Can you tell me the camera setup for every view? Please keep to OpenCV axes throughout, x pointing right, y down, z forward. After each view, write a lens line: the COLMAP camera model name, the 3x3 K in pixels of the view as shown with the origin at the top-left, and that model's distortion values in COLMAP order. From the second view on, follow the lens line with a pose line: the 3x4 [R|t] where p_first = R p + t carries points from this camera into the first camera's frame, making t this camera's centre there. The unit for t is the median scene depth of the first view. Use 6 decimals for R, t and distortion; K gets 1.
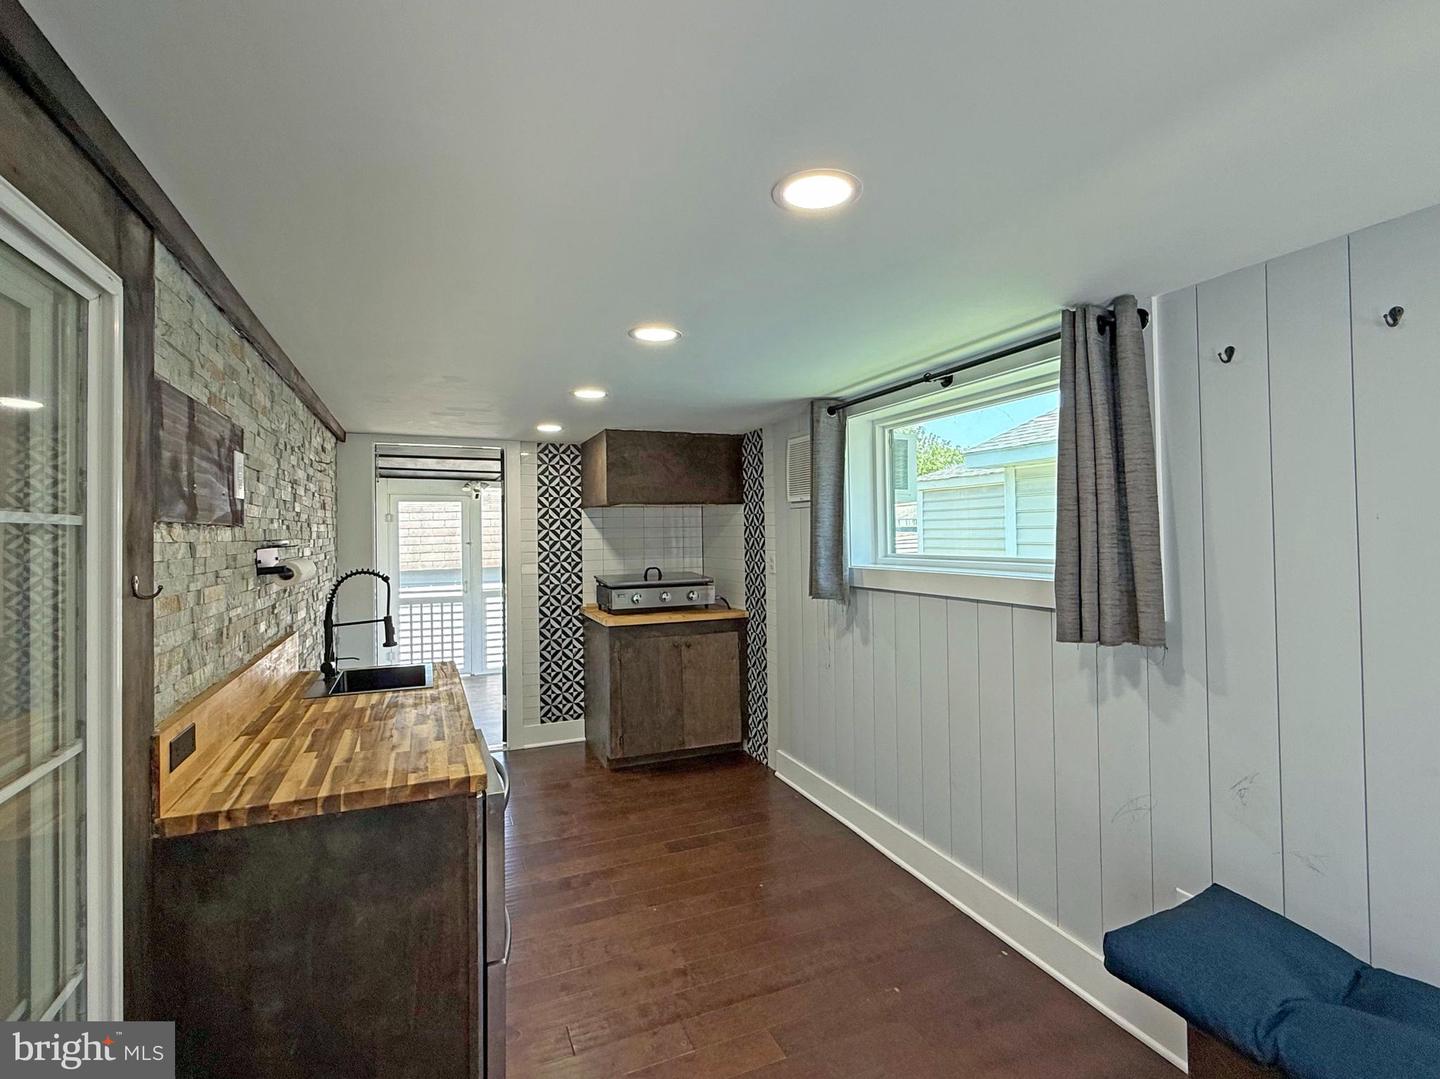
lens RADIAL K [[692.9, 0, 720.0], [0, 692.9, 539.5], [0, 0, 1]] dist [-0.001715, -0.000458]
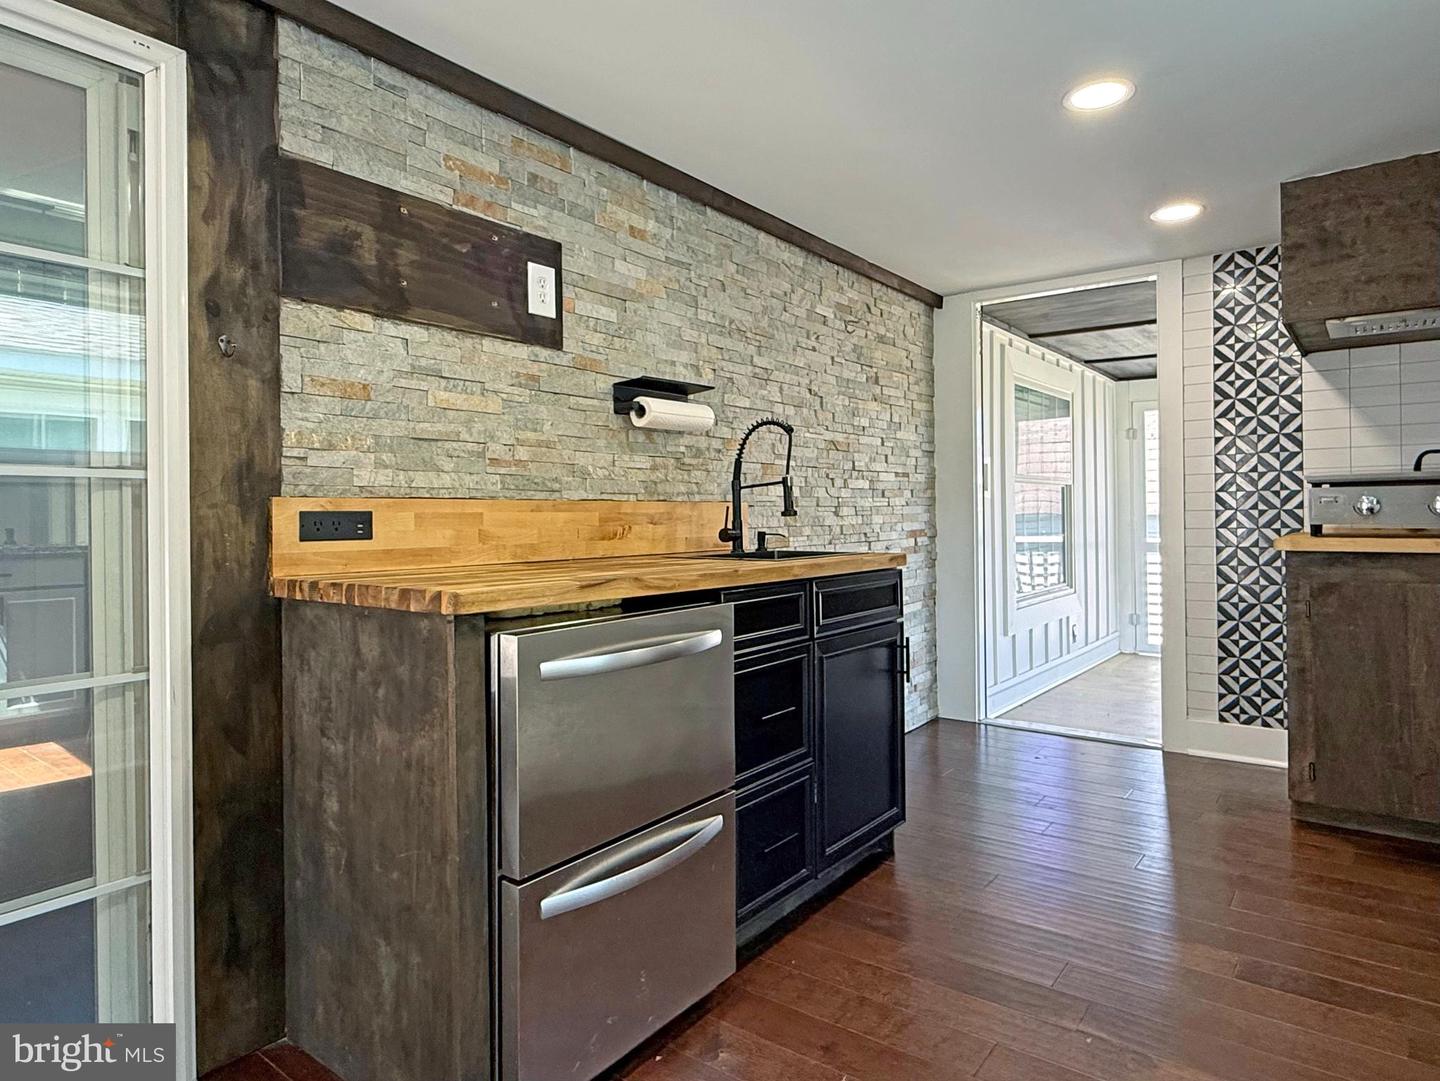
lens RADIAL K [[858.2, 0, 722.3], [0, 858.2, 523.4], [0, 0, 1]] dist [-0.000959, -0.001980]
pose [[0.497866, 0.017008, -0.867087, 0.195150], [-0.001207, 0.999820, 0.018918, 0.089378], [0.867253, -0.008372, 0.497798, 0.284422]]
